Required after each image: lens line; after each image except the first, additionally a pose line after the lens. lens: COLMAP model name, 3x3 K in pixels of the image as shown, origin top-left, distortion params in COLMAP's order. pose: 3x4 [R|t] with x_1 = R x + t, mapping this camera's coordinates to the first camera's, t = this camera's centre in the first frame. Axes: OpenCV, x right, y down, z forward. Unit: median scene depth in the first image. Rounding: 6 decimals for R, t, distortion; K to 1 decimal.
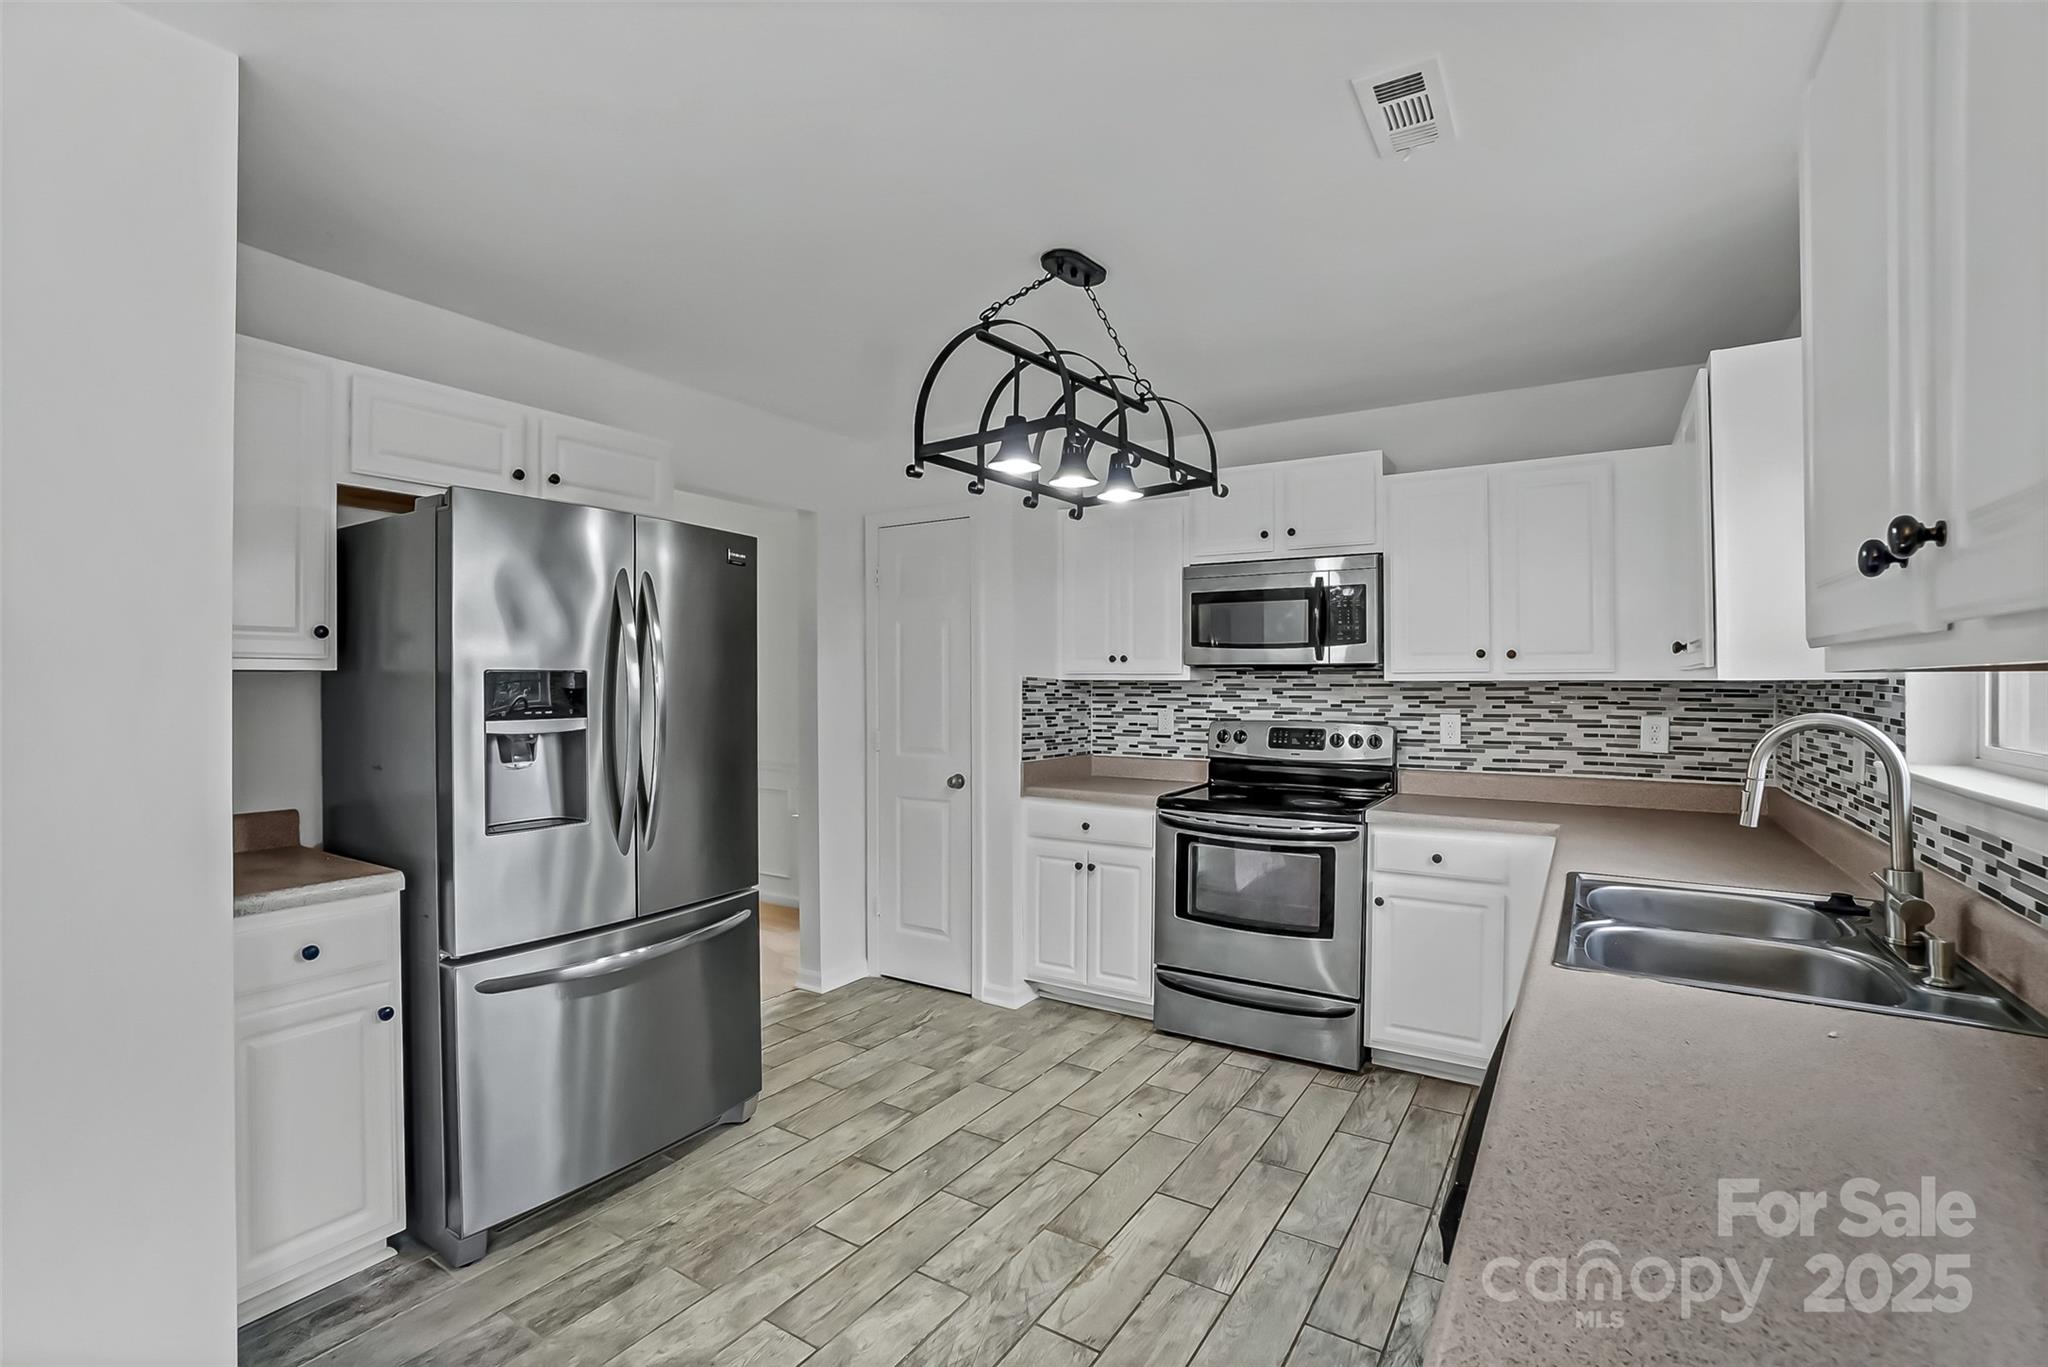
lens RADIAL K [[929.0, 0, 1004.8], [0, 929.0, 685.5], [0, 0, 1]] dist [-0.067641, 0.026310]
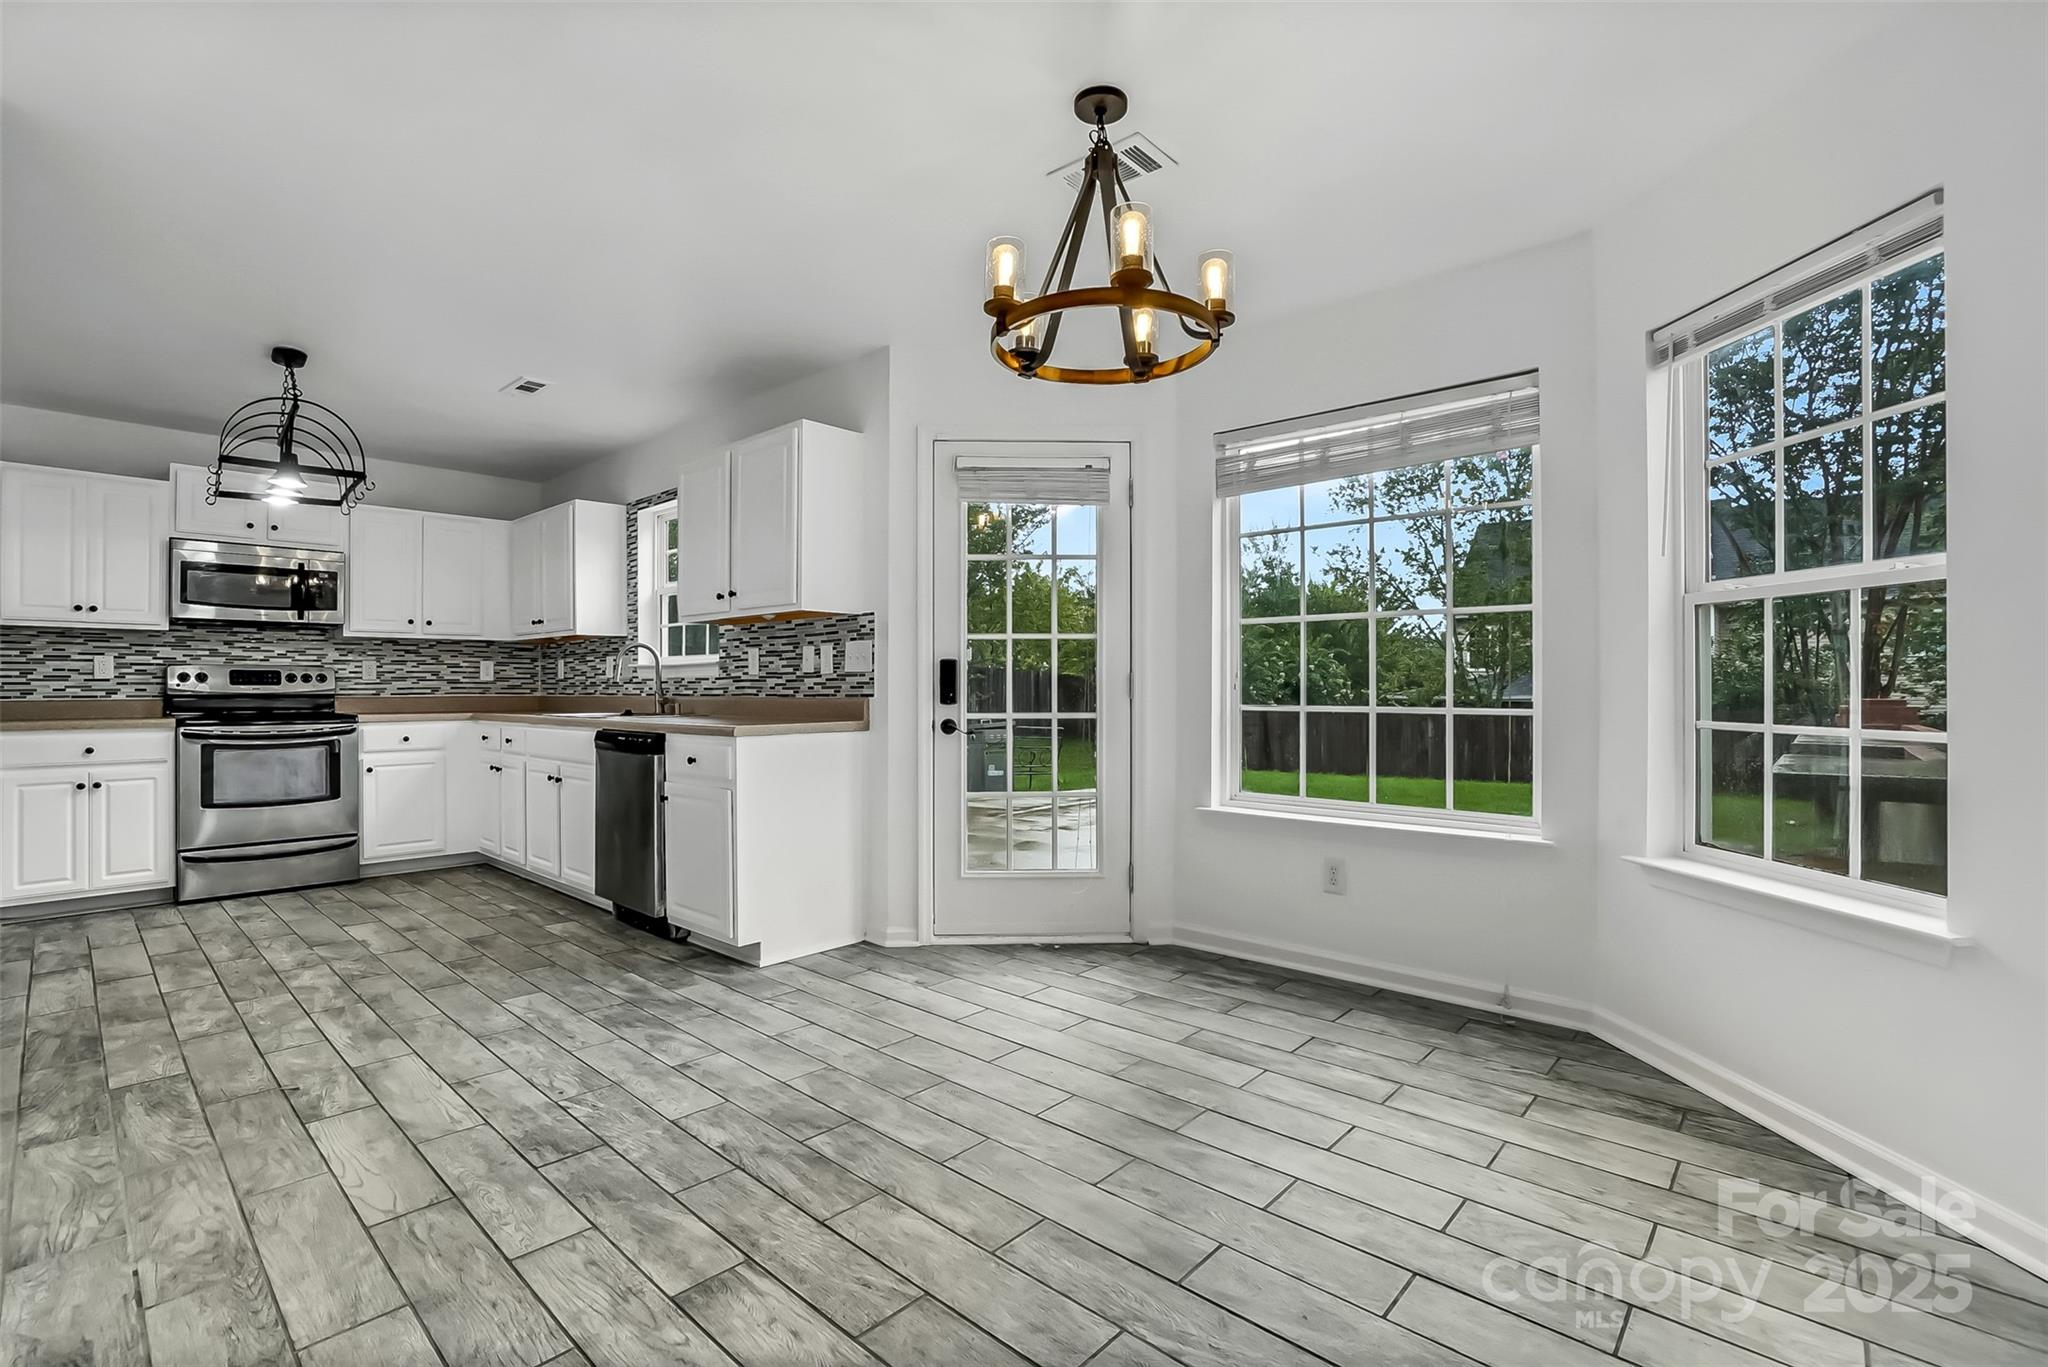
lens RADIAL K [[929.0, 0, 1004.8], [0, 929.0, 685.5], [0, 0, 1]] dist [-0.067641, 0.026310]
pose [[0.167871, -0.001098, 0.985808, -0.874296], [0.007351, 0.999973, -0.000138, 0.084921], [-0.985782, 0.007270, 0.167874, -0.335008]]
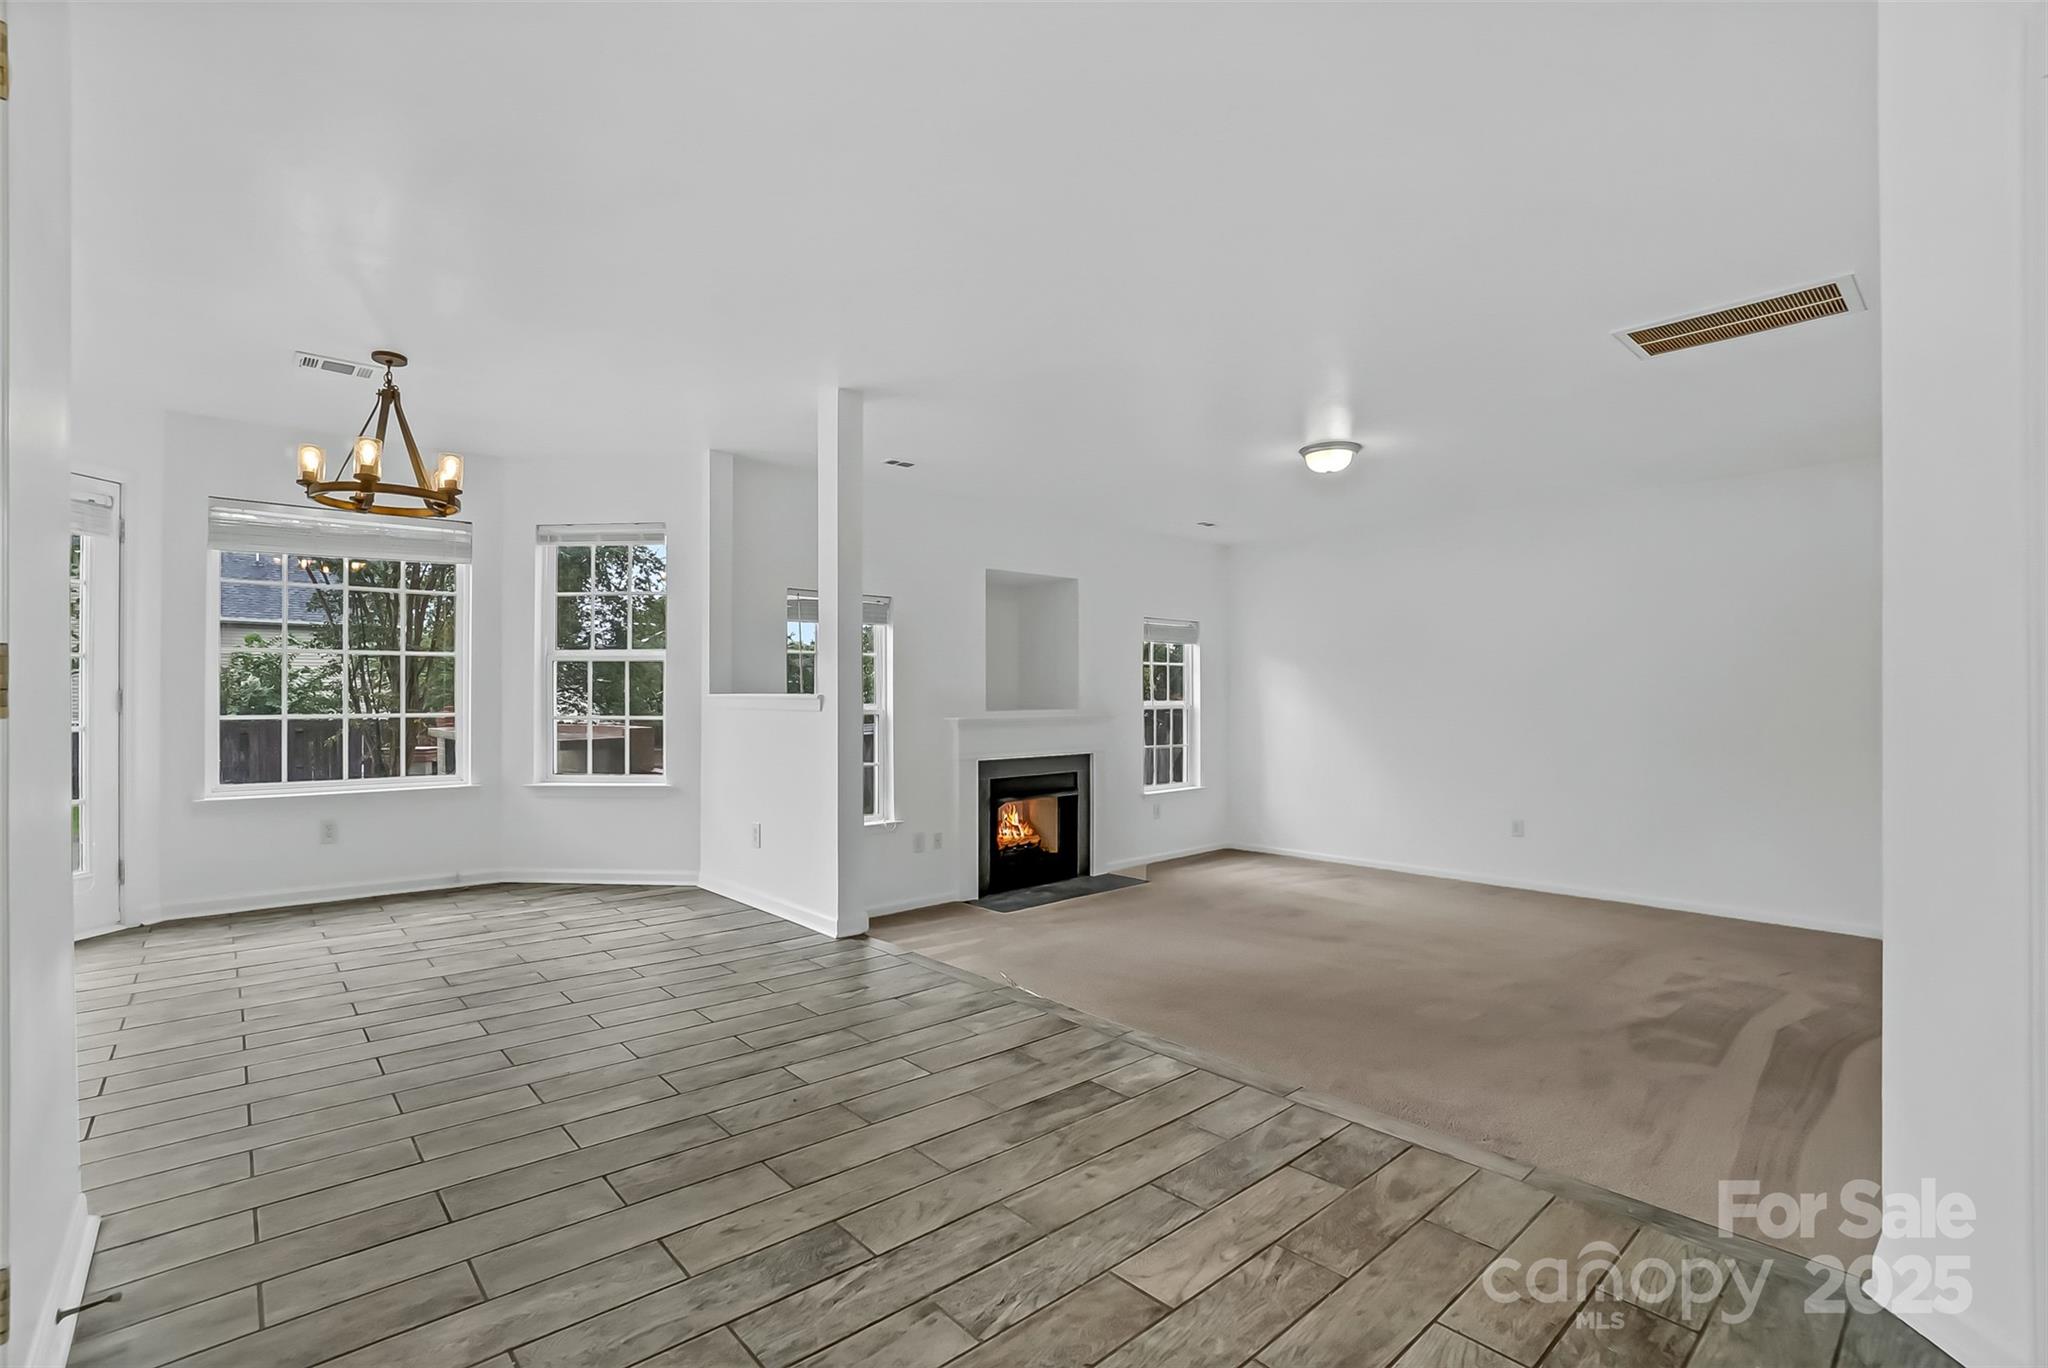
lens RADIAL K [[929.0, 0, 1004.8], [0, 929.0, 686.0], [0, 0, 1]] dist [-0.067641, 0.026310]
pose [[-0.961442, -0.000412, 0.275009, -1.235430], [-0.000221, 1.000000, 0.000725, 0.066076], [-0.275009, 0.000636, -0.961441, 0.526539]]
